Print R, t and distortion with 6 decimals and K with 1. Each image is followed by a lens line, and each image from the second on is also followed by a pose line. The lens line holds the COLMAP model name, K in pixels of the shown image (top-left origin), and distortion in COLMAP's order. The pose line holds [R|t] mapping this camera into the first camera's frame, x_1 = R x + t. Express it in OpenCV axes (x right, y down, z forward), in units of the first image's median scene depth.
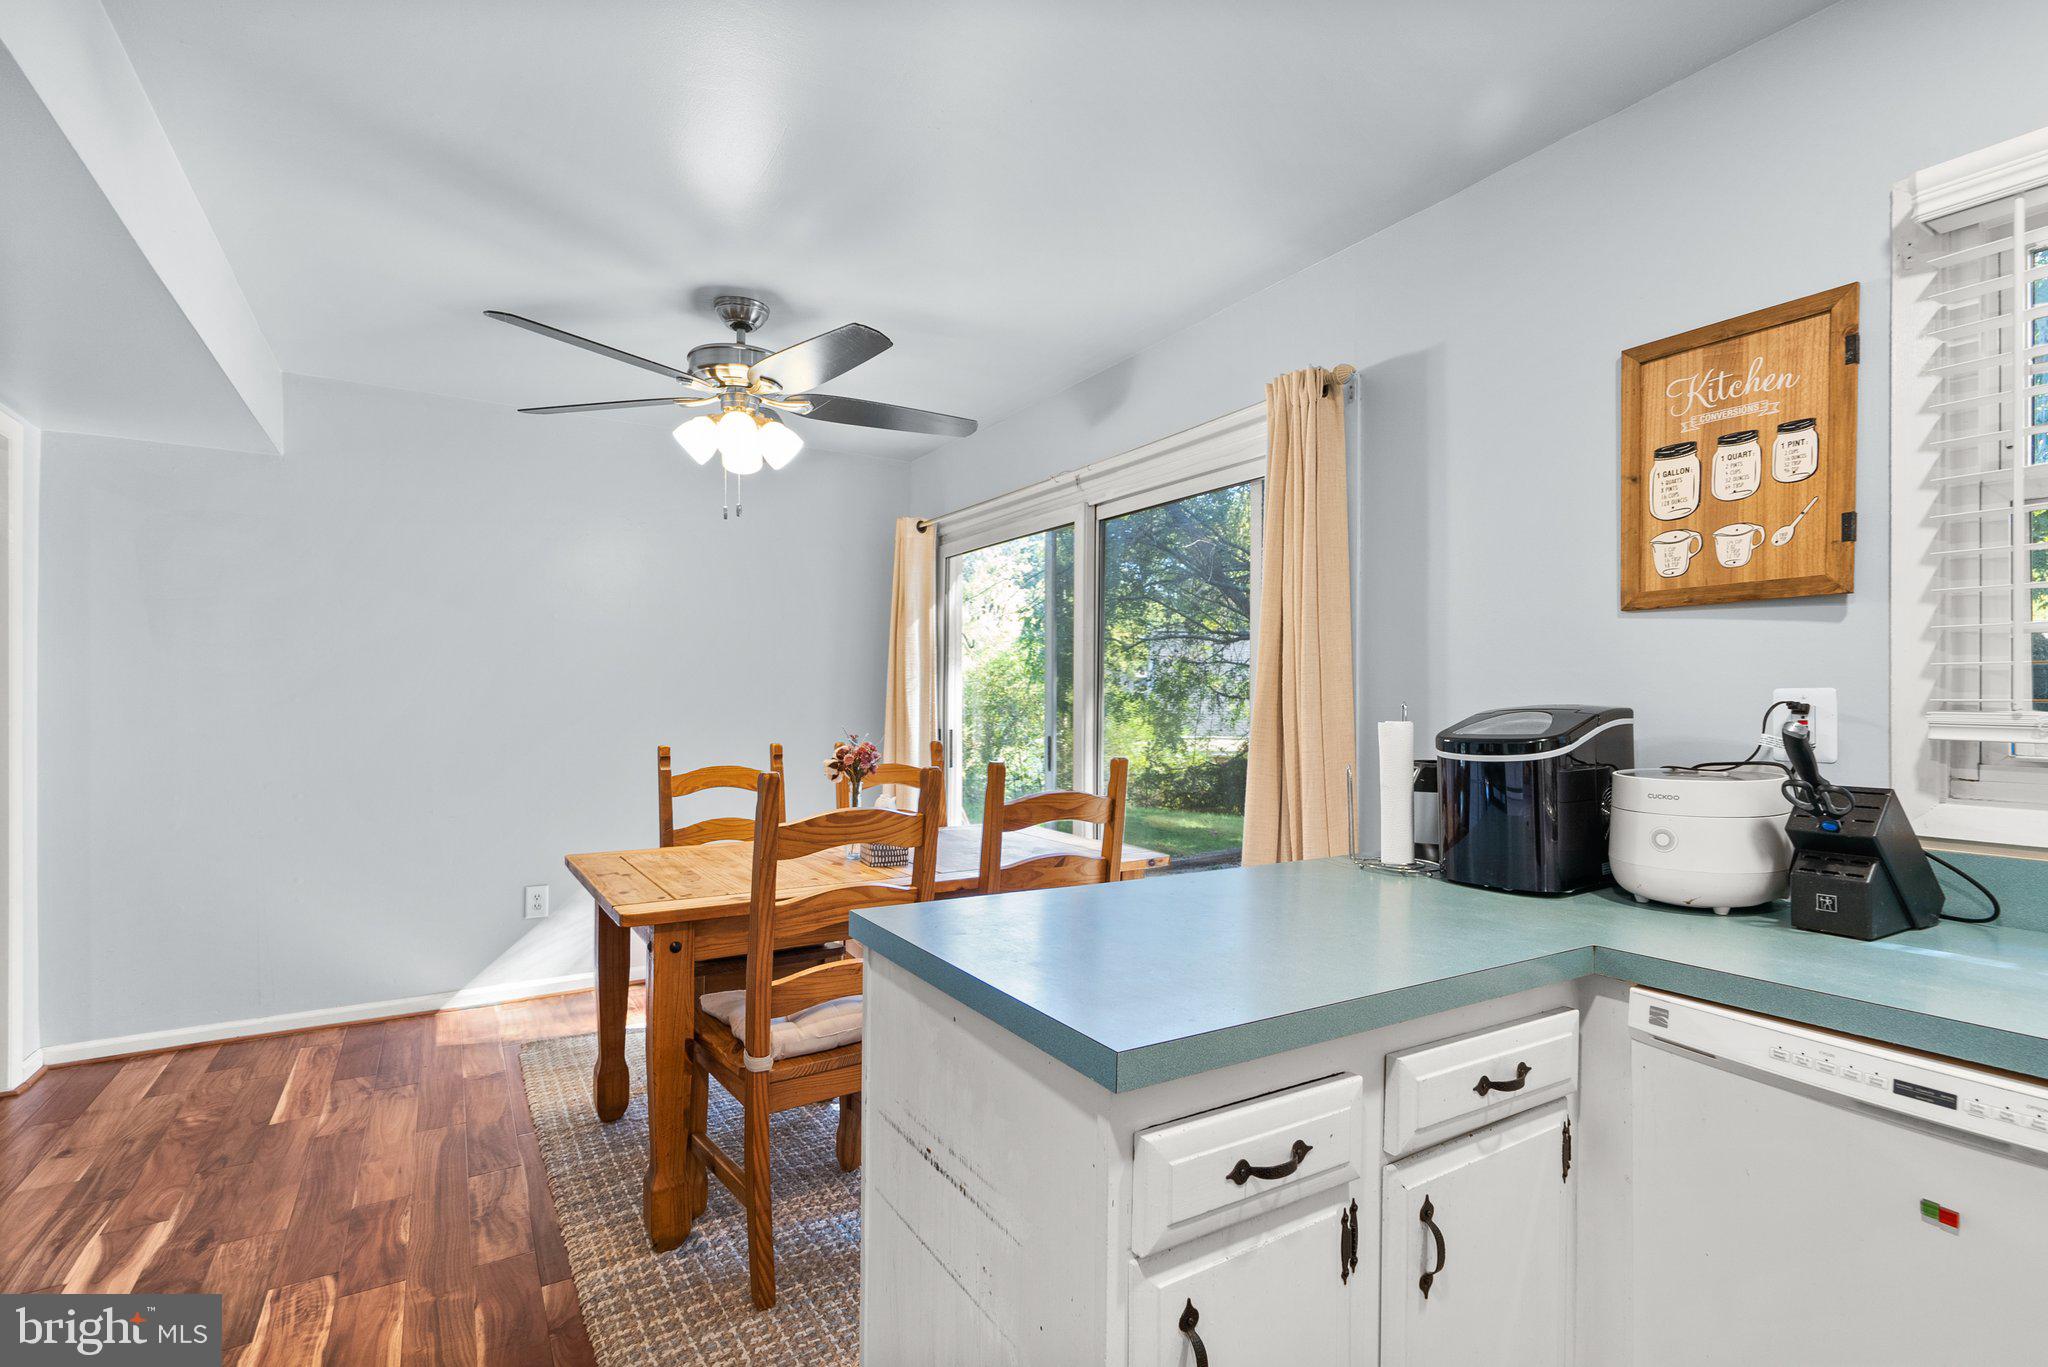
lens RADIAL K [[936.8, 0, 1024.2], [0, 936.8, 703.8], [0, 0, 1]] dist [-0.002901, 0.000458]
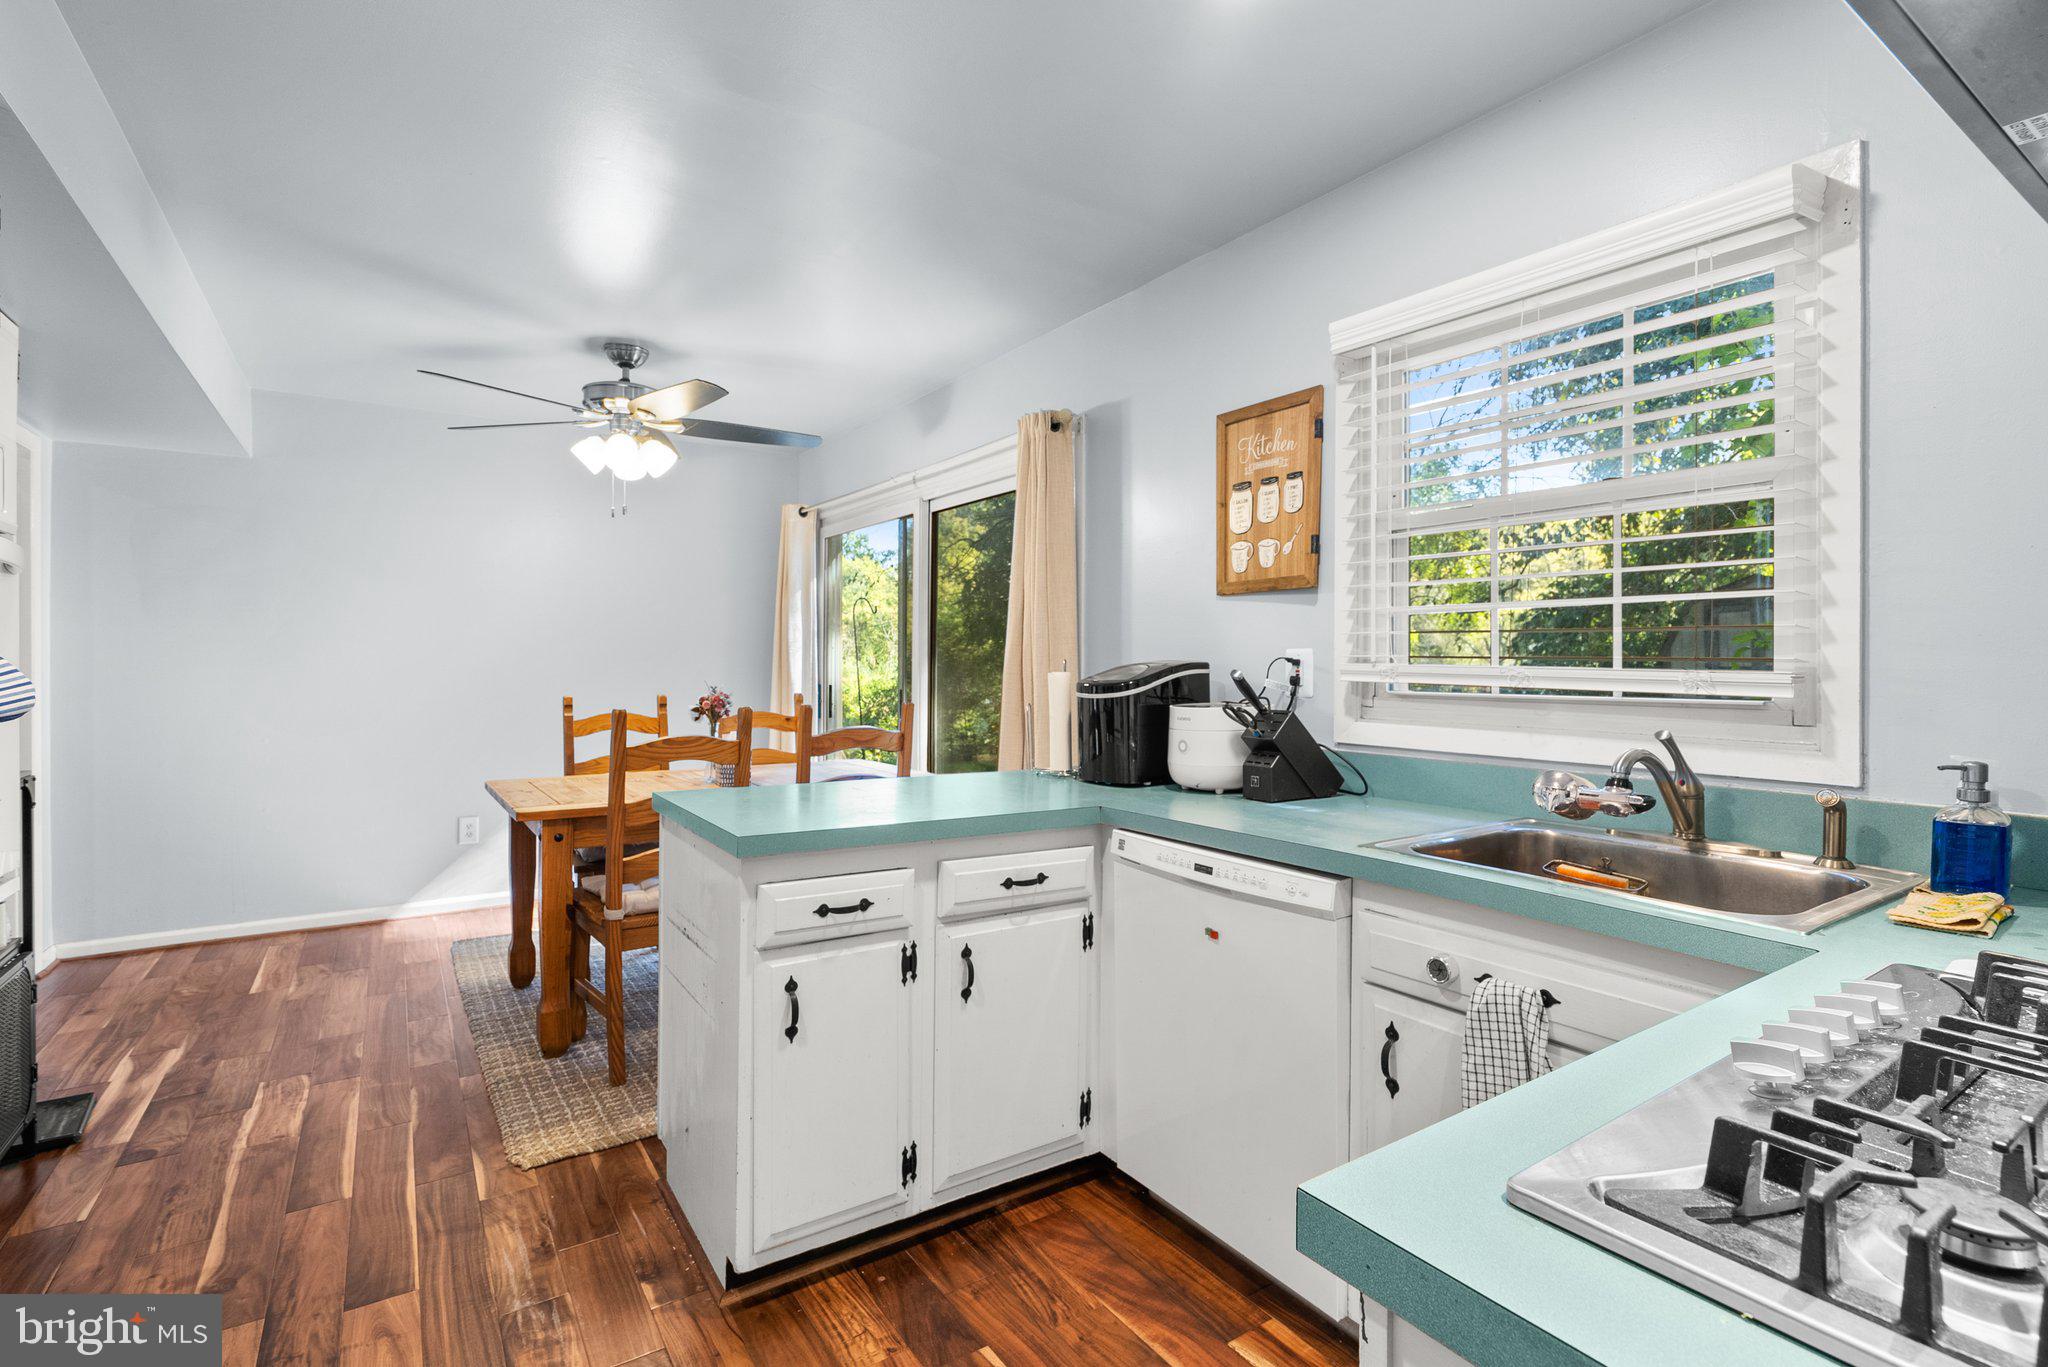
lens RADIAL K [[957.9, 0, 1021.1], [0, 957.9, 662.8], [0, 0, 1]] dist [-0.000705, 0.000273]
pose [[0.999612, -0.003077, 0.027688, 0.262255], [0.003125, 0.999994, -0.001693, 0.005751], [-0.027683, 0.001778, 0.999615, -0.418867]]
